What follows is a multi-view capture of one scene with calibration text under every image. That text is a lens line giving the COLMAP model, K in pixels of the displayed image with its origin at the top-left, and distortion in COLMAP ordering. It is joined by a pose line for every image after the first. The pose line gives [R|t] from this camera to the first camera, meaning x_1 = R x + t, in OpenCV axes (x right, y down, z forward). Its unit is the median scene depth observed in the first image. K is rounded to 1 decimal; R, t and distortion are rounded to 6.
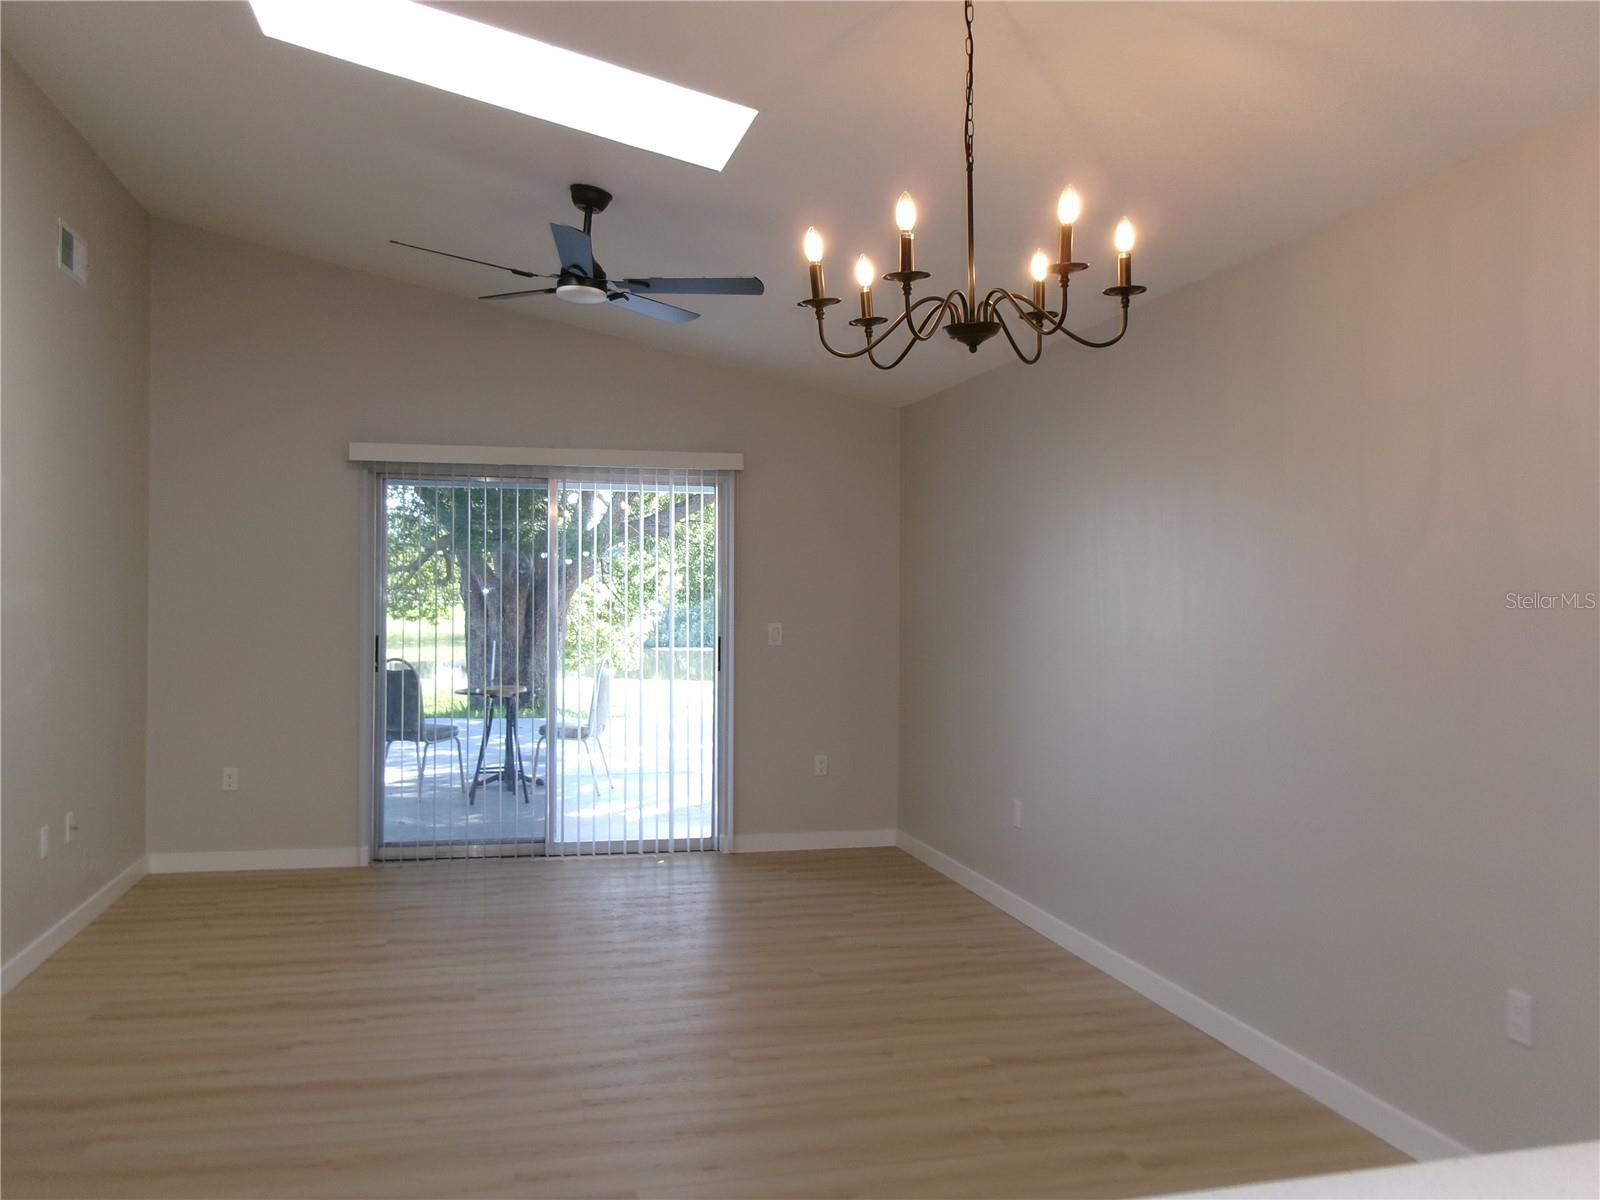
lens RADIAL K [[1316.6, 0, 803.9], [0, 1316.6, 603.0], [0, 0, 1]] dist [-0.001175, -0.009769]
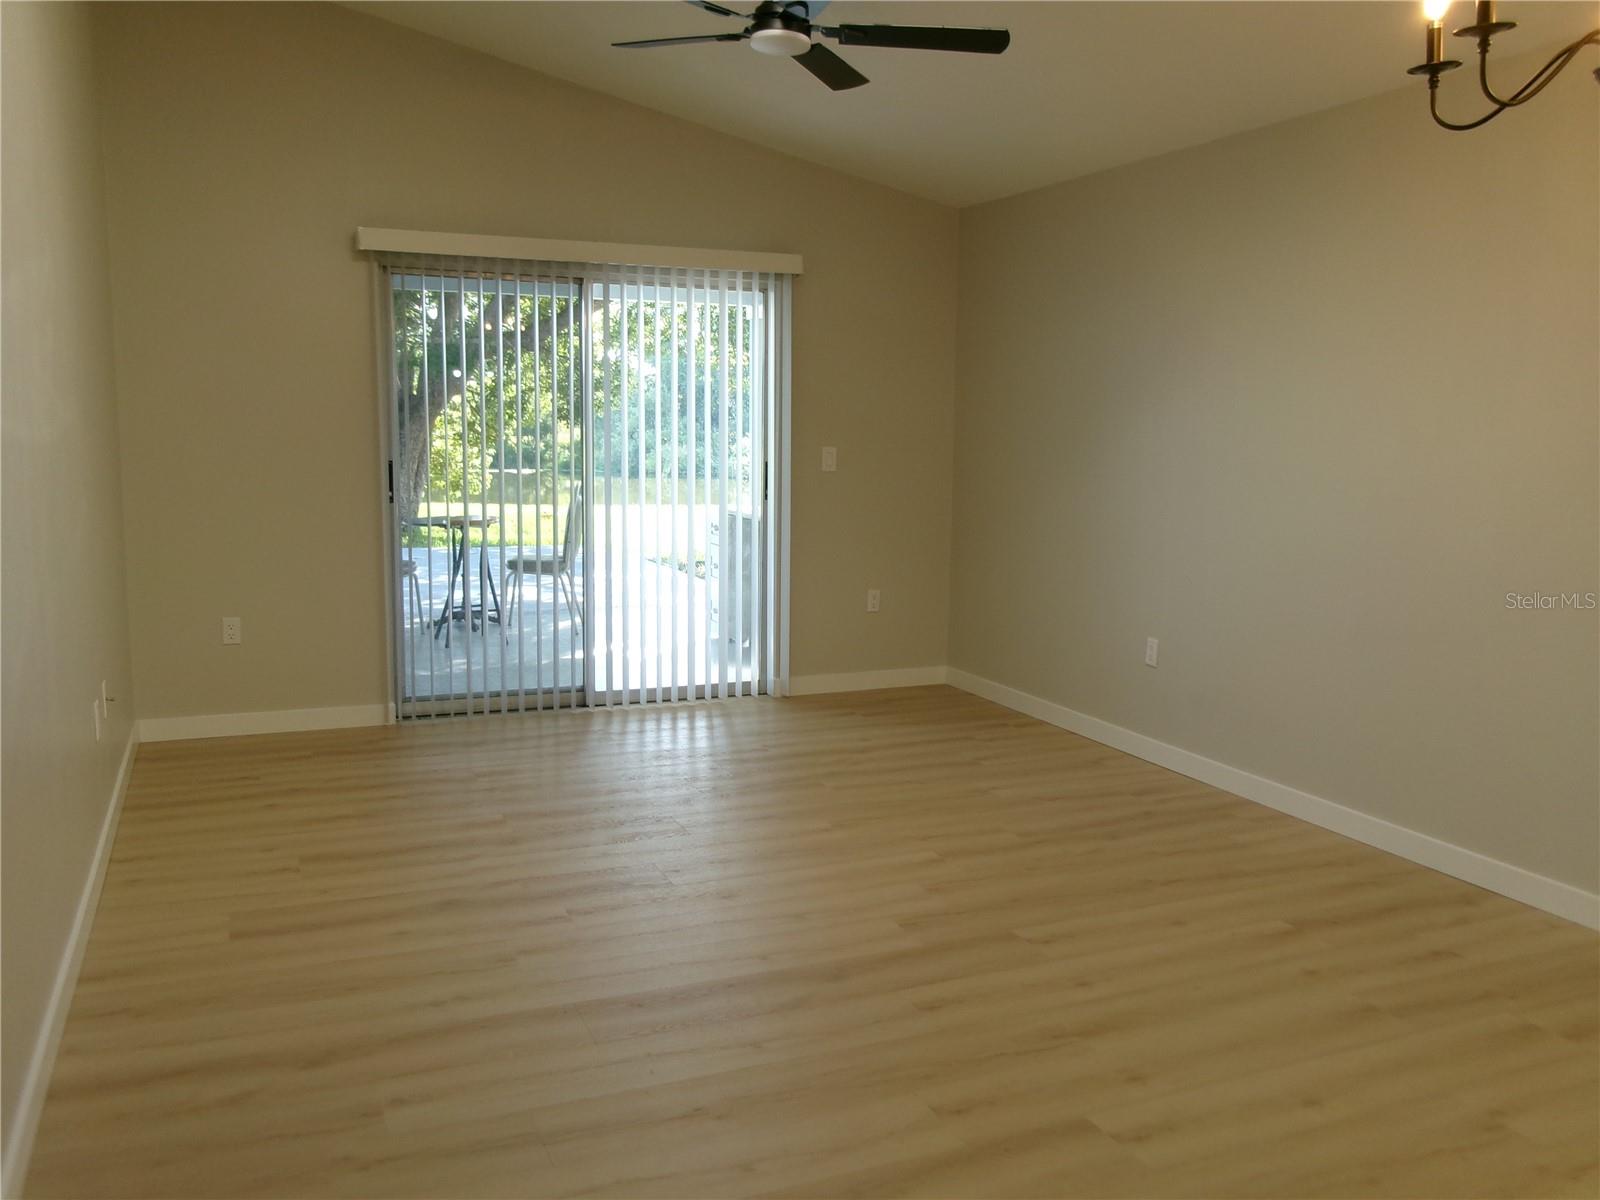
lens RADIAL K [[1313.9, 0, 800.0], [0, 1313.9, 584.6], [0, 0, 1]] dist [-0.004801, -0.006740]
pose [[0.985902, -0.015190, 0.166632, -0.220542], [-0.004828, 0.992874, 0.119071, 0.002282], [-0.167253, -0.118196, 0.978803, 0.118520]]
